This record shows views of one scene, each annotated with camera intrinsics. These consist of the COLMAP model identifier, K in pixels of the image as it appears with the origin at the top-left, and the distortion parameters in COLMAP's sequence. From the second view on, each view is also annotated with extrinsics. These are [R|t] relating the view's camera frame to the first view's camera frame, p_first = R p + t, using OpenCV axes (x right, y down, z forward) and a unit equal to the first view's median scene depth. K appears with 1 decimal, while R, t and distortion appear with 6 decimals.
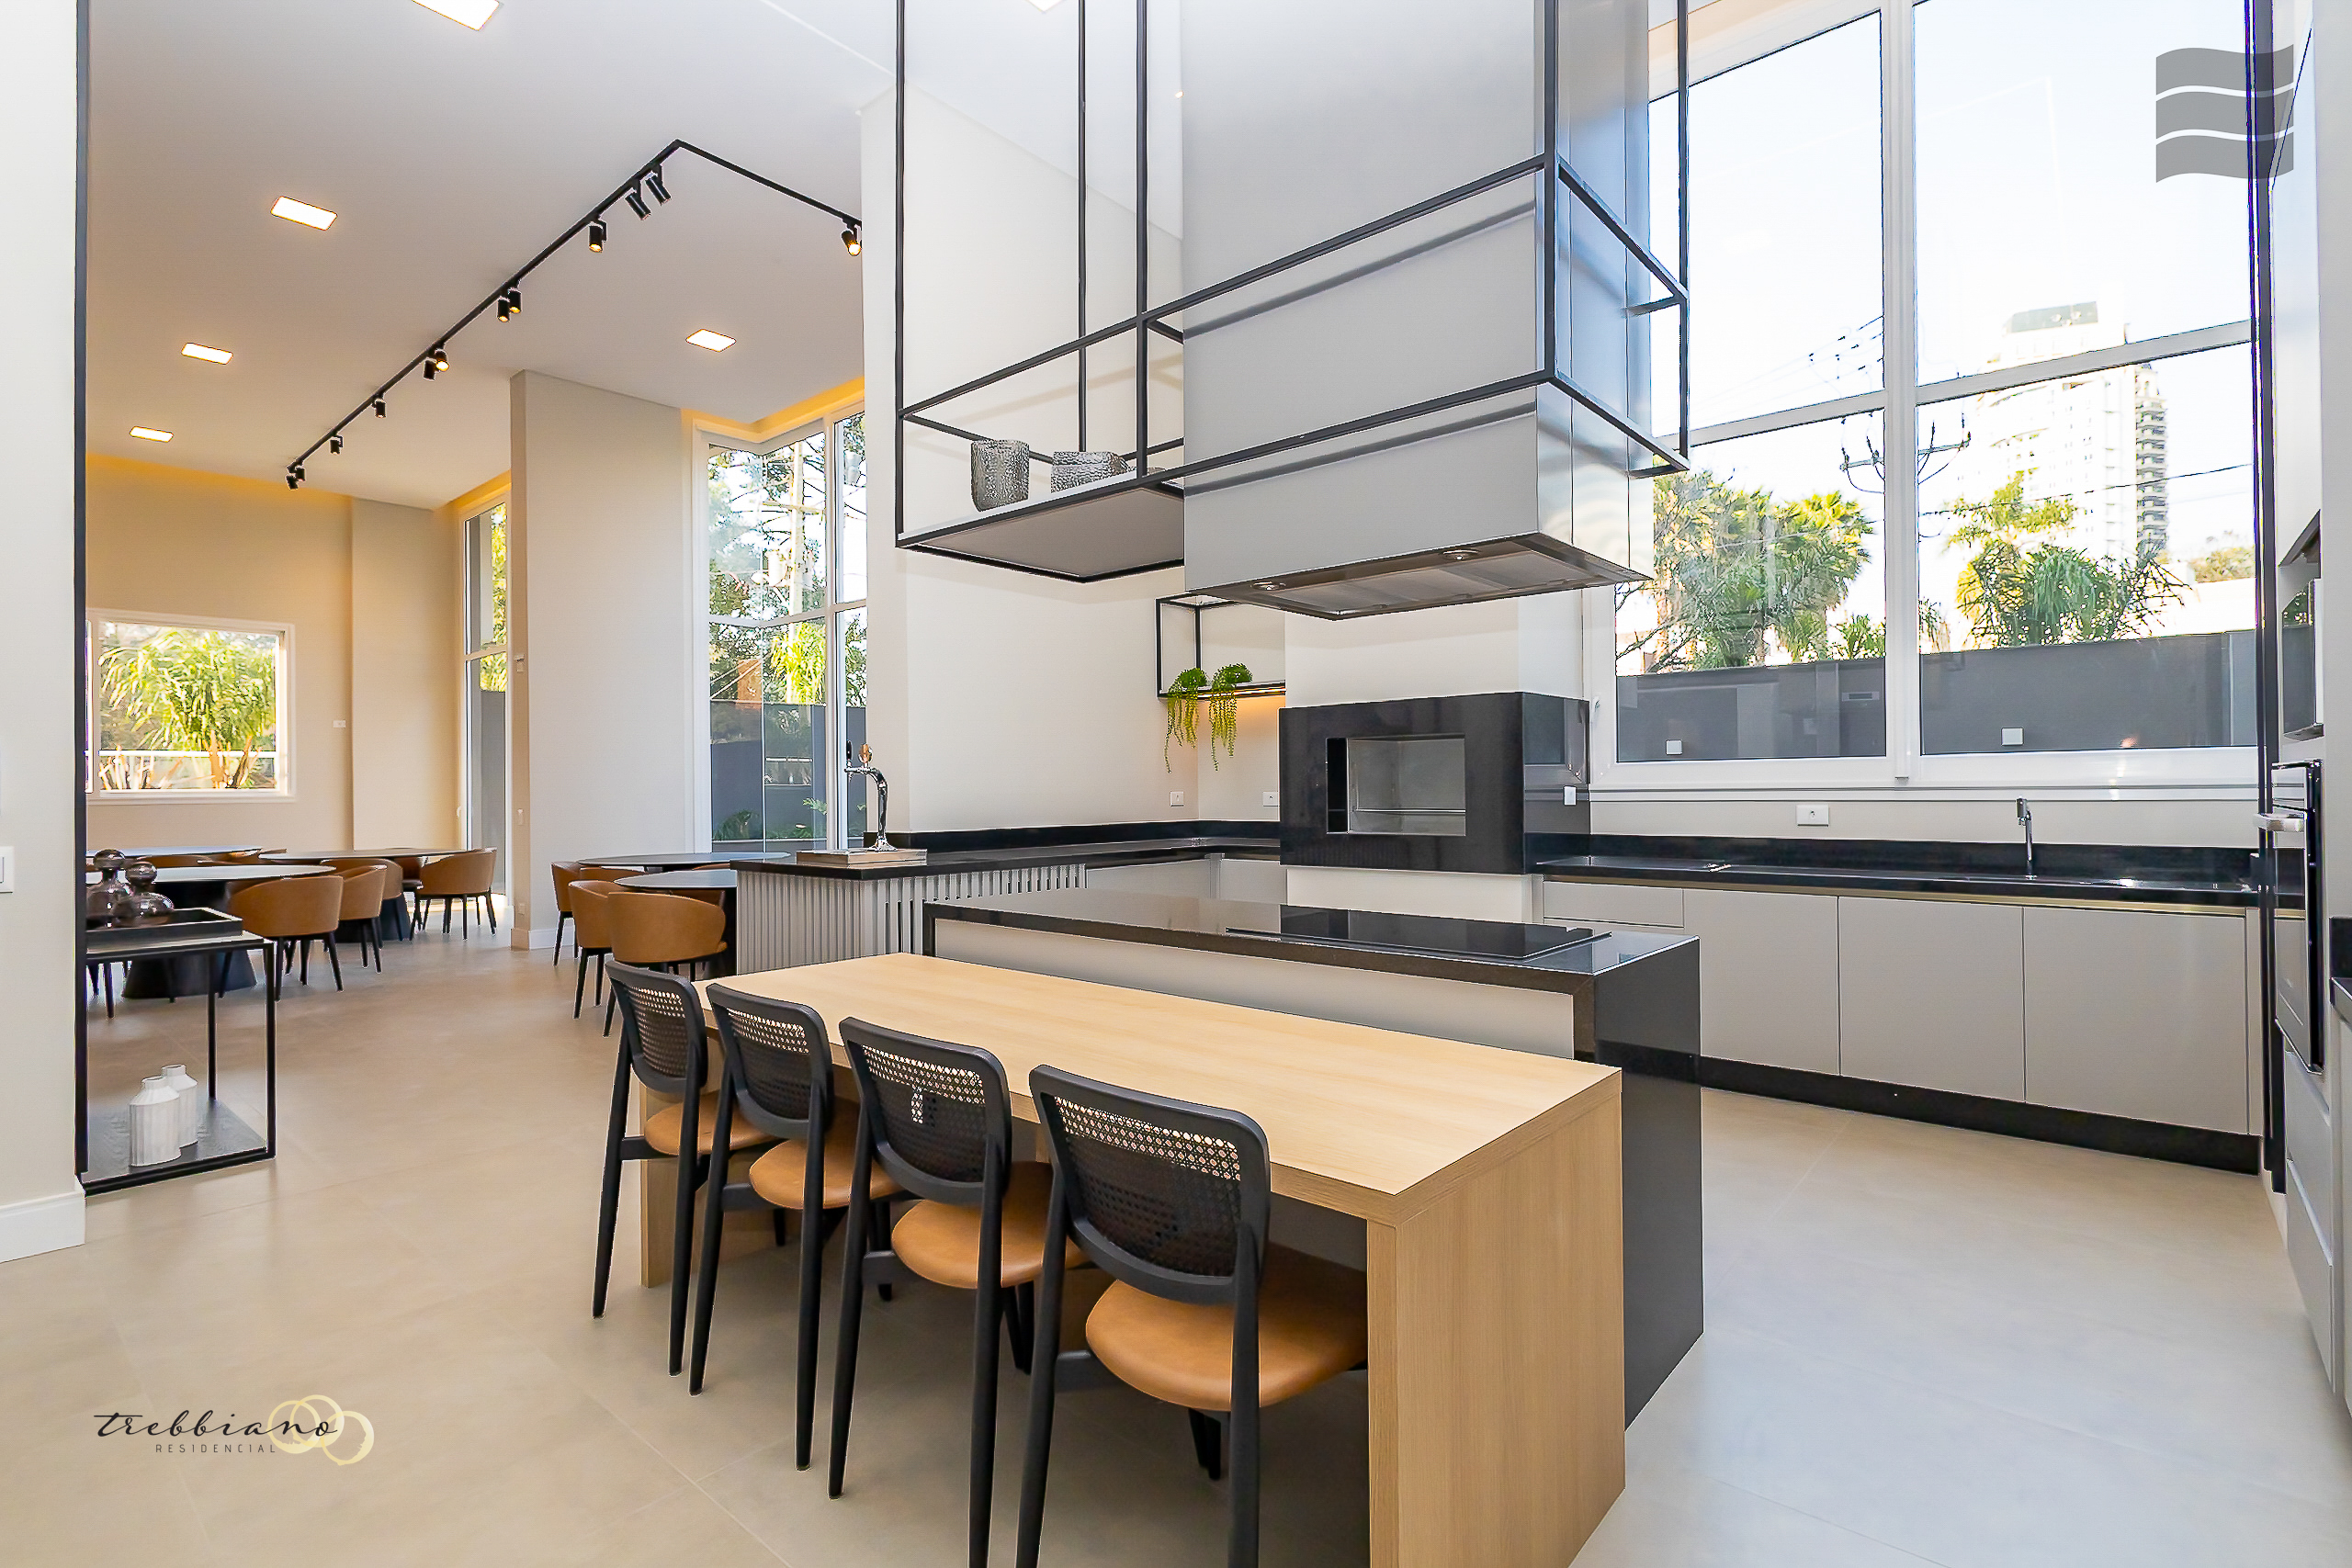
lens RADIAL K [[1087.2, 0, 1176.7], [0, 1087.2, 785.2], [0, 0, 1]] dist [0.009572, 0.000025]
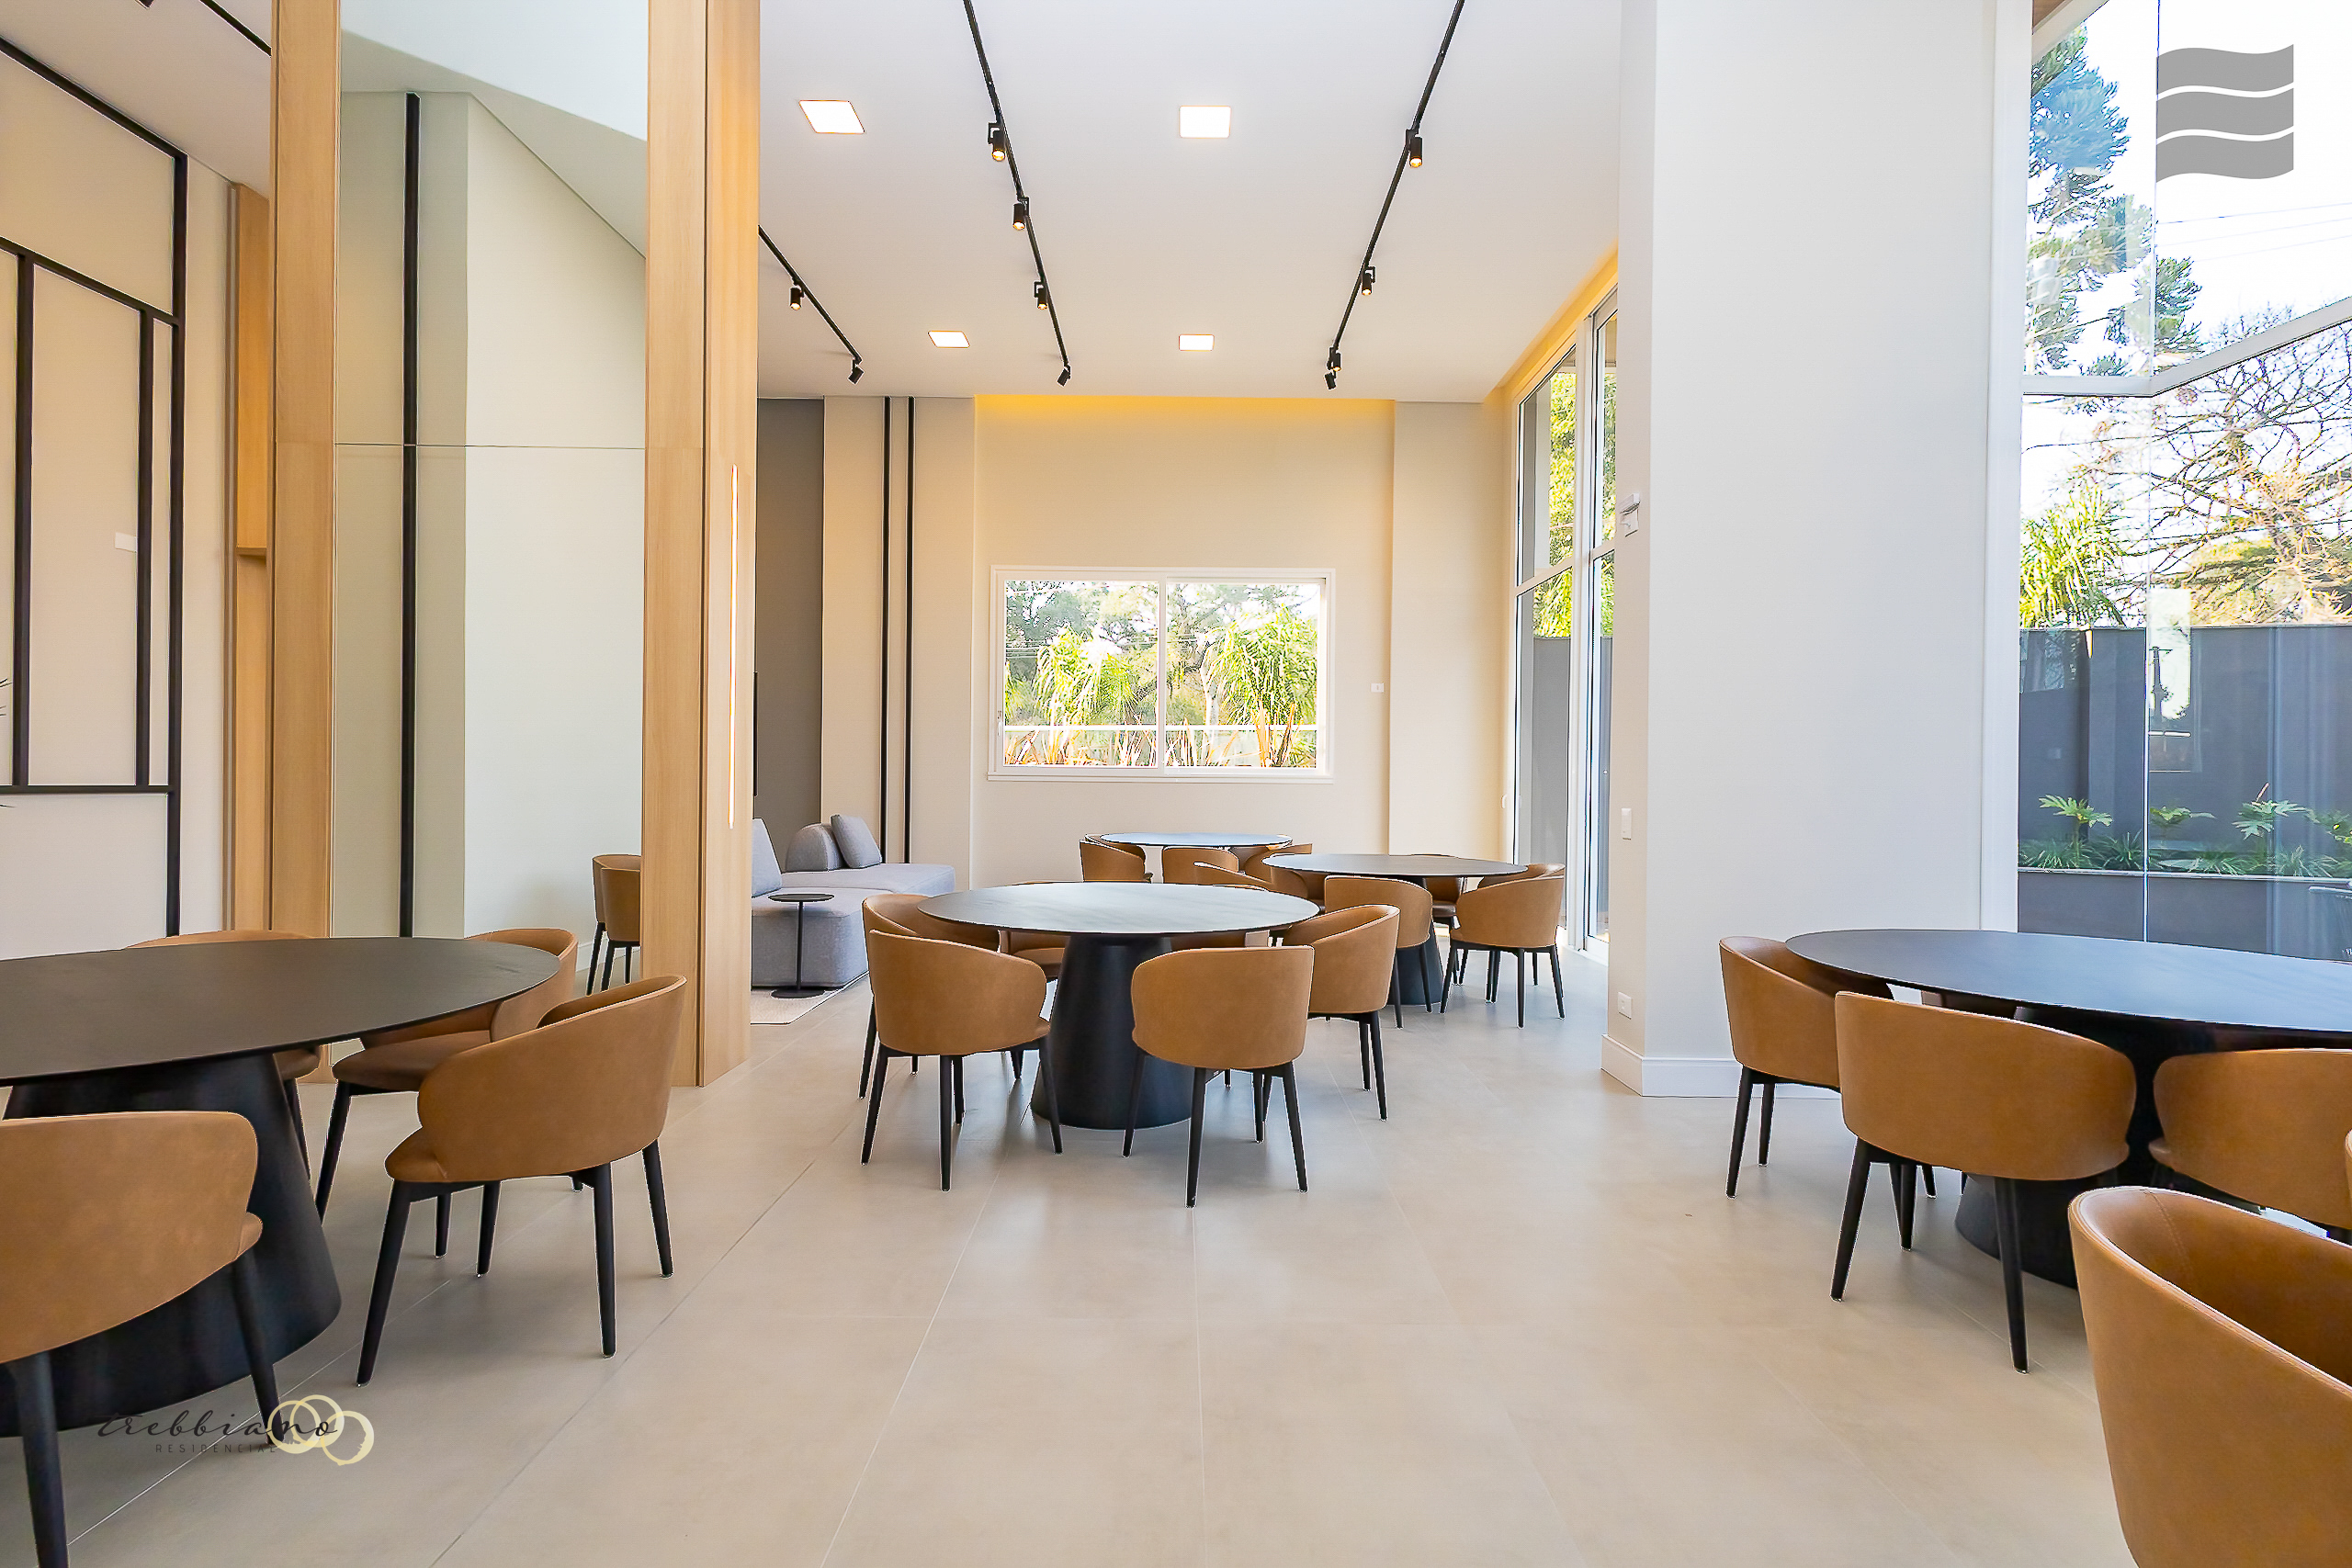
lens RADIAL K [[1087.2, 0, 1182.7], [0, 1087.2, 773.6], [0, 0, 1]] dist [0.009572, 0.000025]
pose [[0.652843, 0.011926, -0.757399, -0.274751], [-0.012434, 0.999910, 0.005027, 0.004814], [0.757391, 0.006136, 0.652933, 0.402069]]
